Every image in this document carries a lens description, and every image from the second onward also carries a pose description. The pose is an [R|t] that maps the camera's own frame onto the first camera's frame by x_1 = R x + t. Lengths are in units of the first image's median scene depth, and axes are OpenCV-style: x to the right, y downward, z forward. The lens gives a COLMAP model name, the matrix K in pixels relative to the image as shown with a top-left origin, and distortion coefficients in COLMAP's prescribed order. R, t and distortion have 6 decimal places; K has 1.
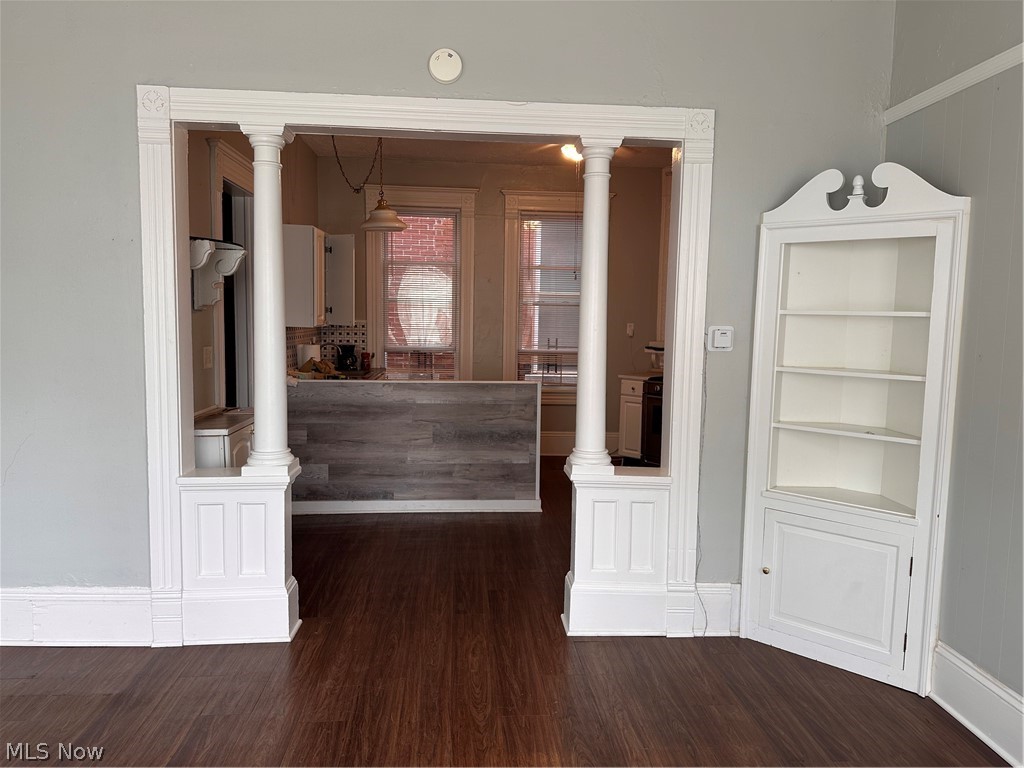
lens RADIAL K [[717.4, 0, 512.0], [0, 717.4, 384.0], [0, 0, 1]] dist [0.048356, -0.047396]
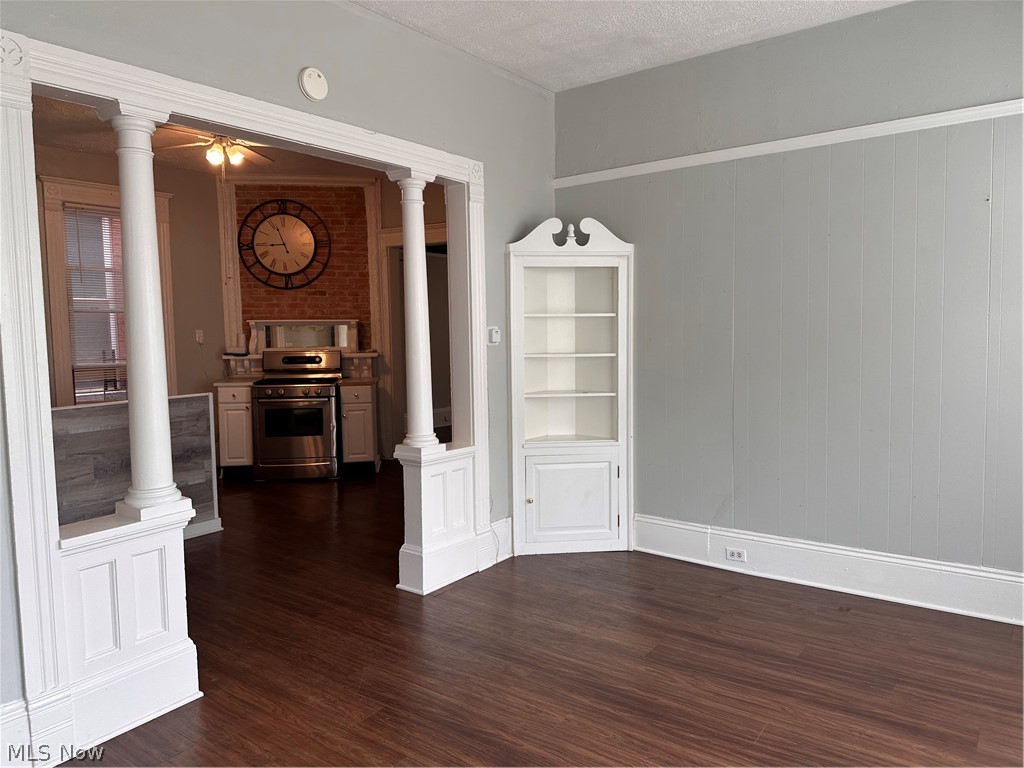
lens RADIAL K [[728.2, 0, 512.9], [0, 728.2, 381.1], [0, 0, 1]] dist [0.131853, -0.208110]
pose [[0.642186, -0.086777, 0.761621, -0.726818], [0.095694, 0.994875, 0.032666, -0.020507], [-0.760552, 0.051905, 0.647199, 0.106171]]
